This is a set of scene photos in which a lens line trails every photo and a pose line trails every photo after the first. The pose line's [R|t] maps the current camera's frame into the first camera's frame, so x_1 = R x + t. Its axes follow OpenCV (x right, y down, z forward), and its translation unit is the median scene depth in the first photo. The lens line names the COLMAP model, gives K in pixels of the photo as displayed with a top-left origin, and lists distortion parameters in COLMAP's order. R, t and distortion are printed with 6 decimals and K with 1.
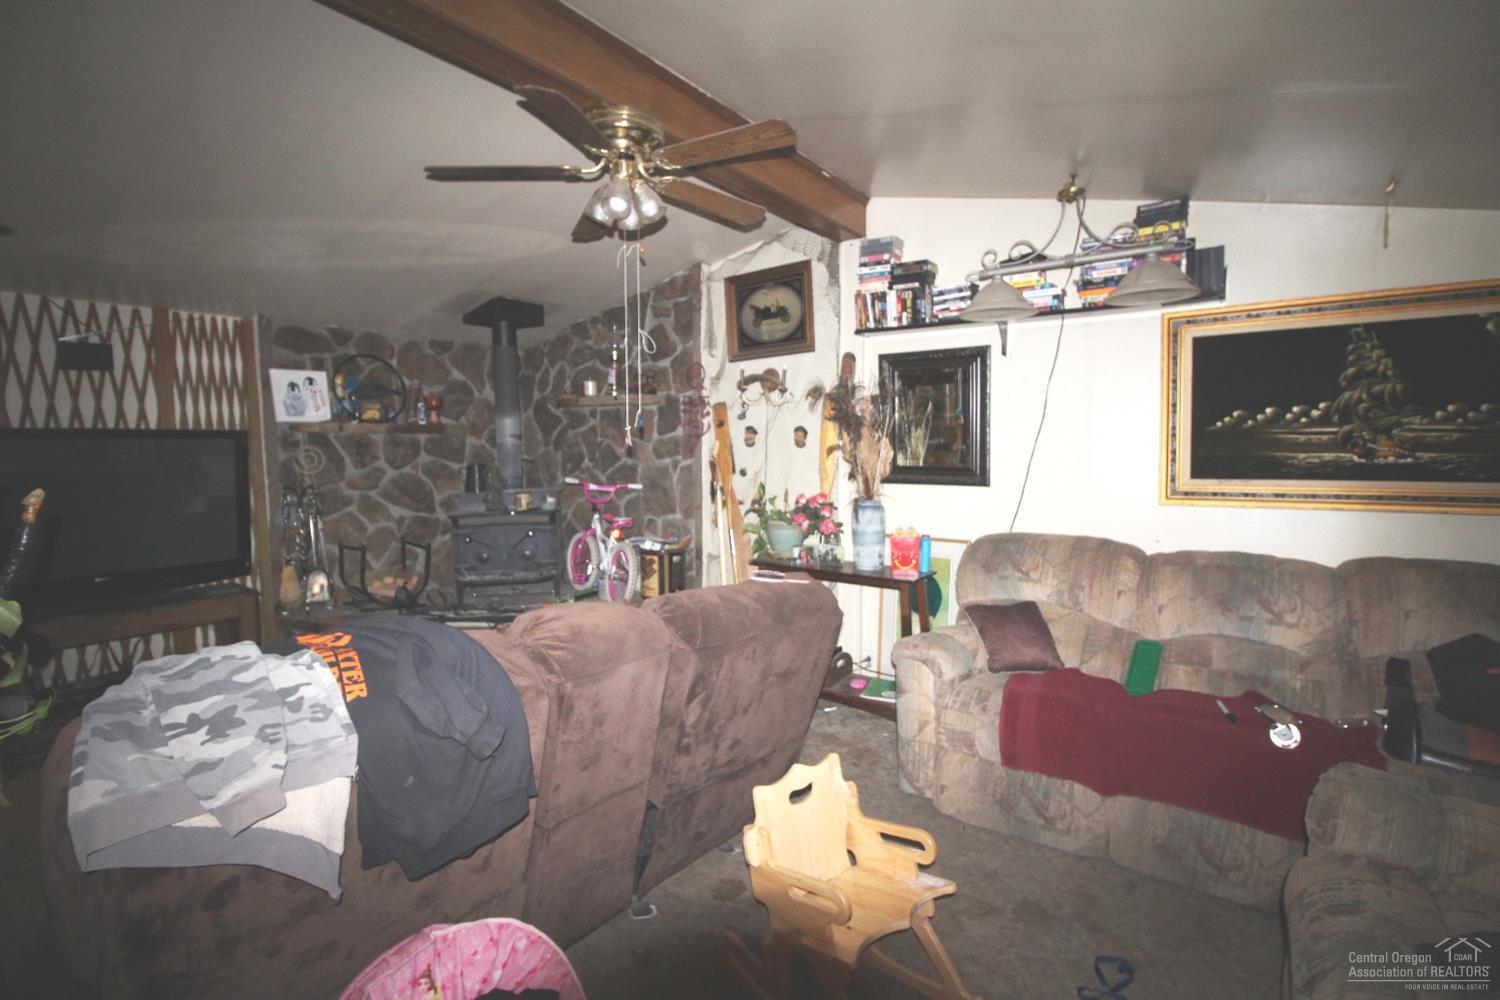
lens RADIAL K [[695.8, 0, 750.2], [0, 695.8, 496.7], [0, 0, 1]] dist [-0.001383, 0.000614]
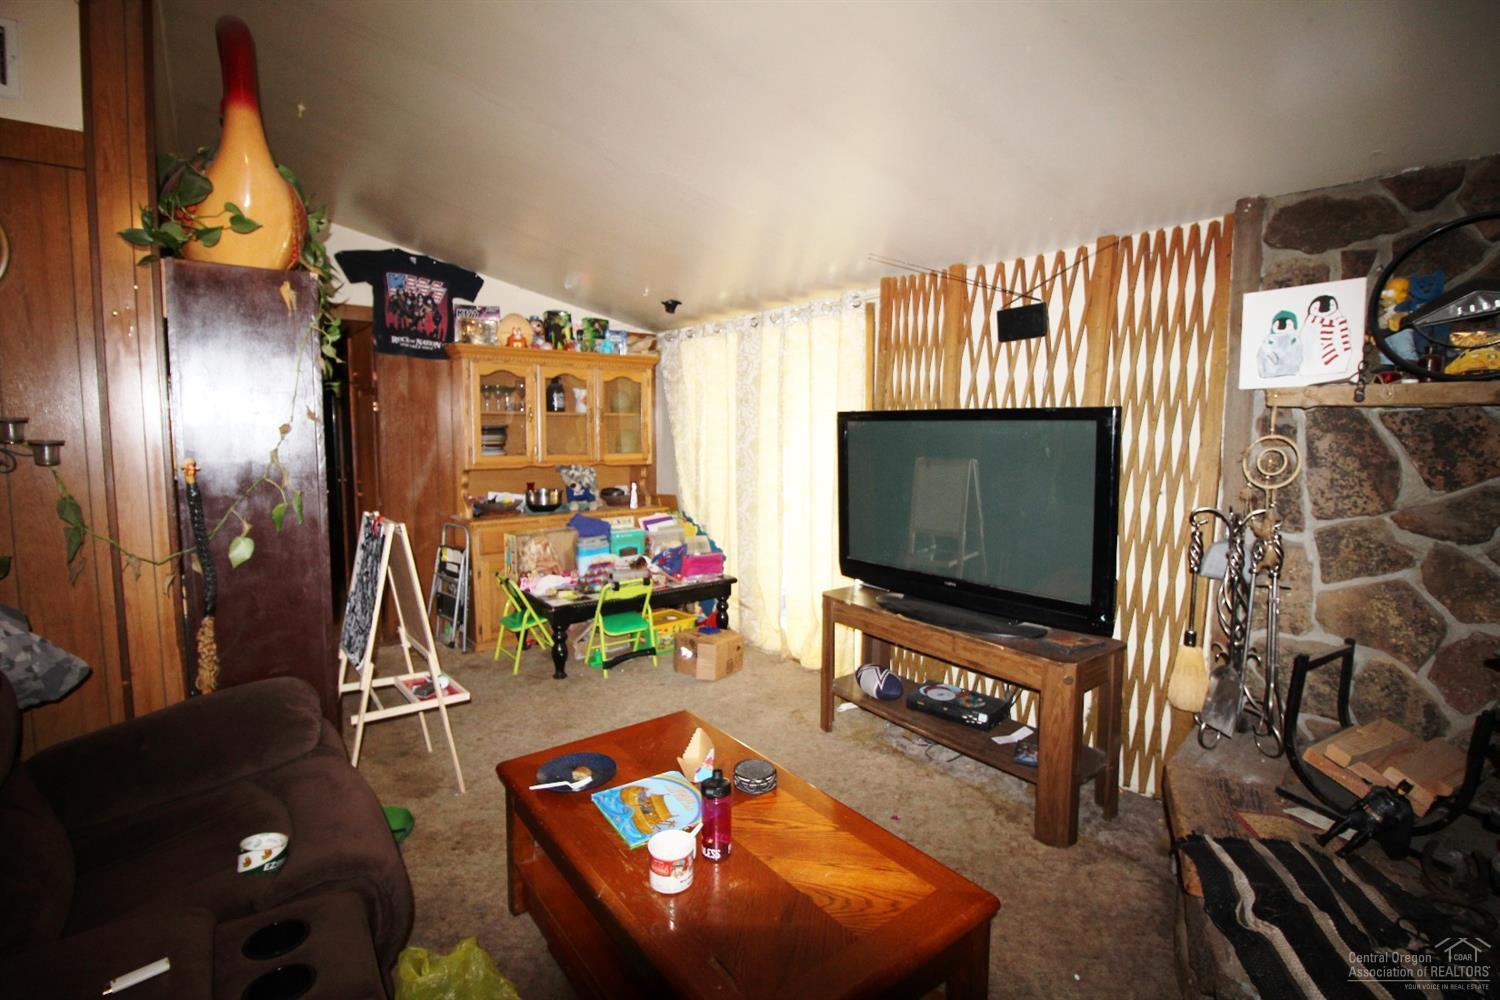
lens RADIAL K [[695.8, 0, 735.1], [0, 695.8, 471.9], [0, 0, 1]] dist [-0.001383, 0.000614]
pose [[-0.280857, 0.100398, -0.954484, -0.028871], [-0.070210, 0.989699, 0.124762, -0.079460], [0.957178, 0.102055, -0.270915, 0.743314]]
